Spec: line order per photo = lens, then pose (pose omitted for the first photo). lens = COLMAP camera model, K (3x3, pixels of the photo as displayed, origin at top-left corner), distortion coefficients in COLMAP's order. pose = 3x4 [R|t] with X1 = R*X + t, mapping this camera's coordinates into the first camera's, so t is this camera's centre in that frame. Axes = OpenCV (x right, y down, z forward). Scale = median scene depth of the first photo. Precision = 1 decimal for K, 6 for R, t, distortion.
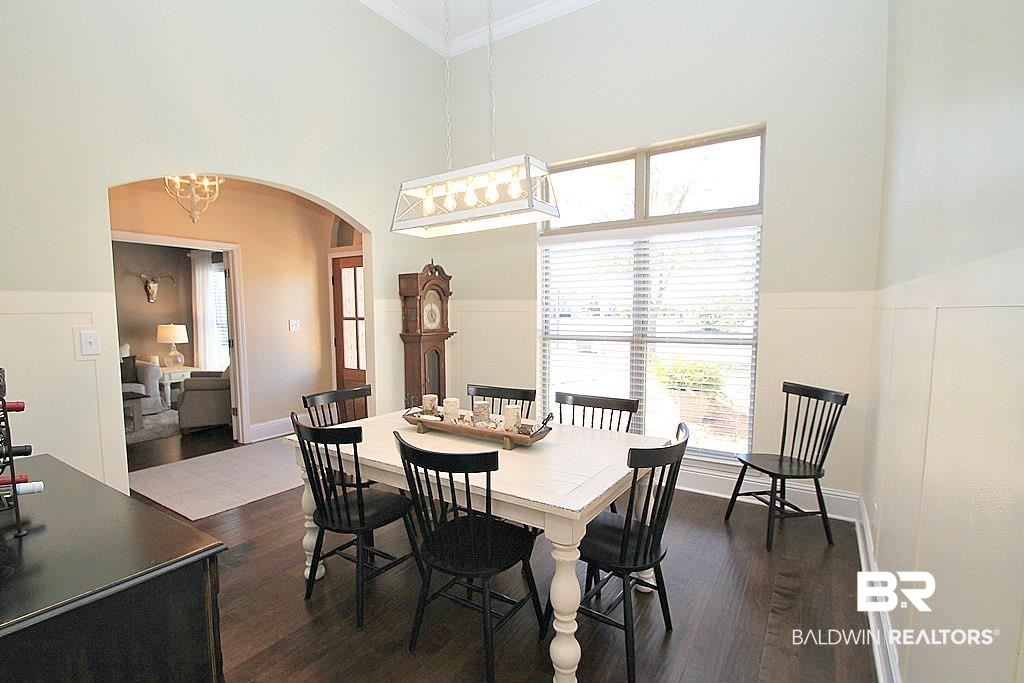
lens RADIAL K [[482.0, 0, 513.6], [0, 482.0, 349.3], [0, 0, 1]] dist [0.005978, -0.012133]
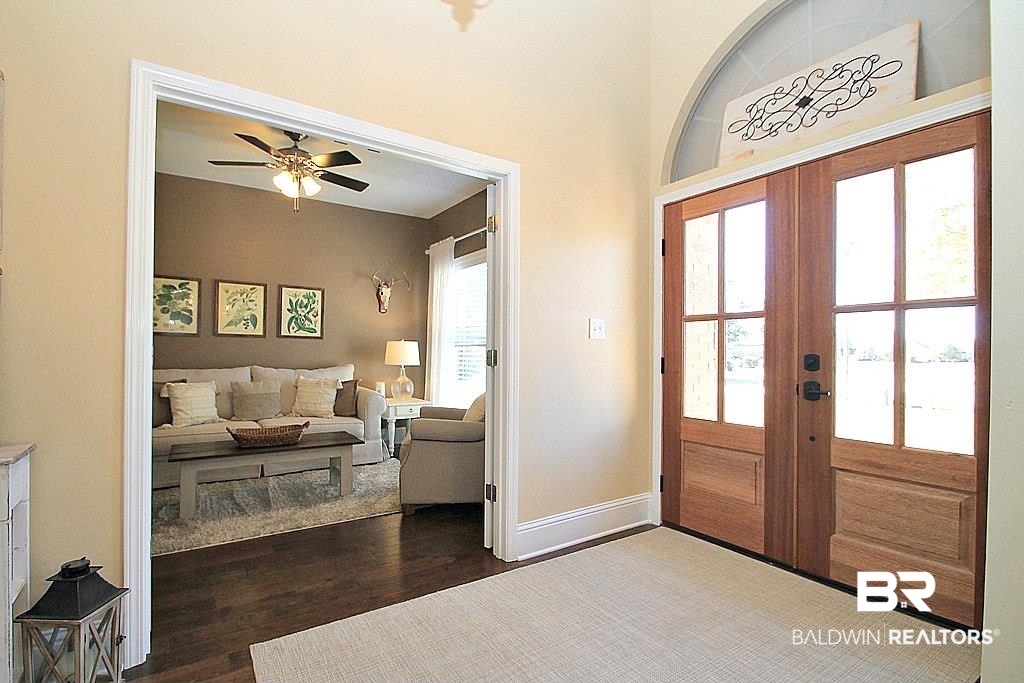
lens RADIAL K [[482.0, 0, 511.7], [0, 482.0, 344.5], [0, 0, 1]] dist [0.005978, -0.012133]
pose [[0.920488, 0.007655, -0.390697, -0.290279], [-0.045996, 0.994980, -0.088874, 0.014668], [0.388055, 0.099778, 0.916219, 0.423851]]
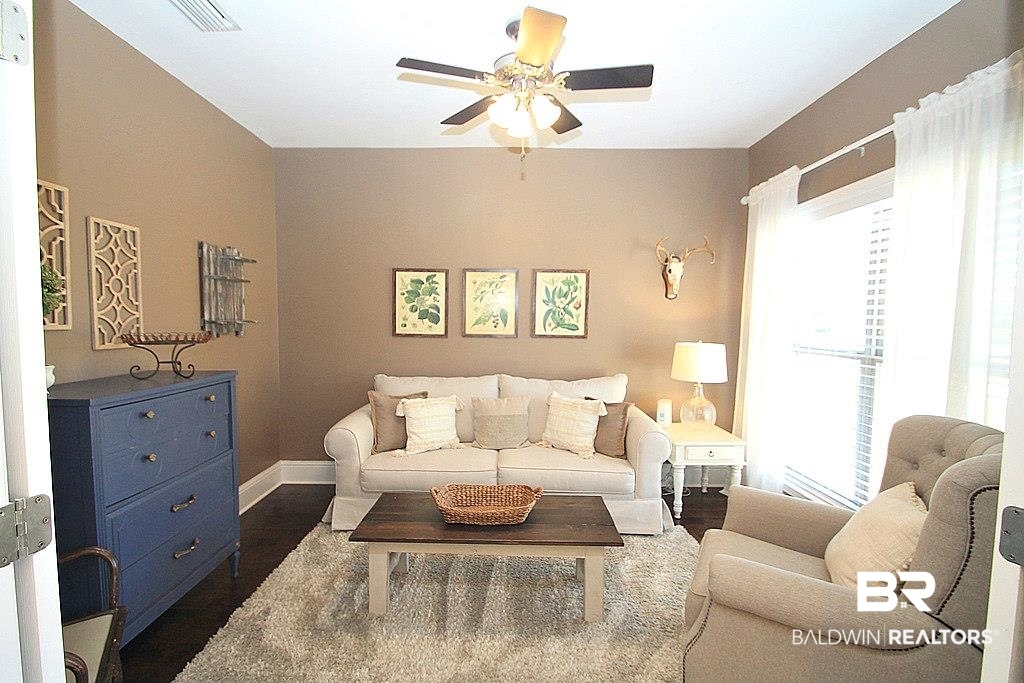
lens RADIAL K [[482.0, 0, 491.6], [0, 482.0, 353.9], [0, 0, 1]] dist [0.005978, -0.012133]
pose [[0.512422, 0.078627, -0.855127, -0.442344], [-0.082011, 0.995729, 0.042411, -0.048932], [0.854809, 0.048398, 0.516681, 0.630188]]
